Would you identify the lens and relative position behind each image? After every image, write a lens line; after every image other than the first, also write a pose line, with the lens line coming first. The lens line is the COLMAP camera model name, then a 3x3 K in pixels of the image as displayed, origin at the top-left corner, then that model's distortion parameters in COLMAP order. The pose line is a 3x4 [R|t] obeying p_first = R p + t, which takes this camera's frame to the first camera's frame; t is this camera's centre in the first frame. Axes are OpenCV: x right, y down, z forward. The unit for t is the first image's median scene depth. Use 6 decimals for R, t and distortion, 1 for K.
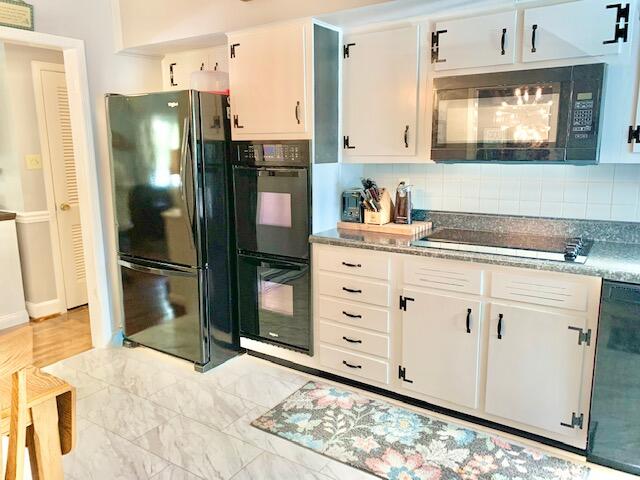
lens RADIAL K [[489.8, 0, 322.2], [0, 489.8, 234.1], [0, 0, 1]] dist [0.047904, -0.048787]
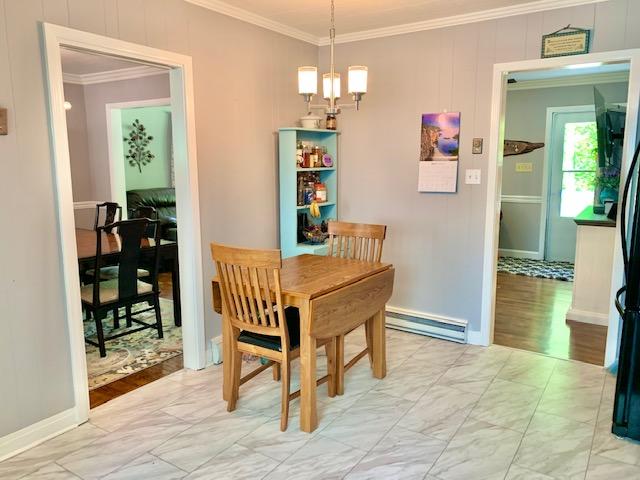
lens RADIAL K [[489.8, 0, 322.2], [0, 489.8, 234.1], [0, 0, 1]] dist [0.047904, -0.048787]
pose [[-0.009818, 0.163611, -0.986476, 0.541335], [-0.179900, 0.970138, 0.162692, -0.092803], [0.983636, 0.179064, 0.019908, 0.456867]]
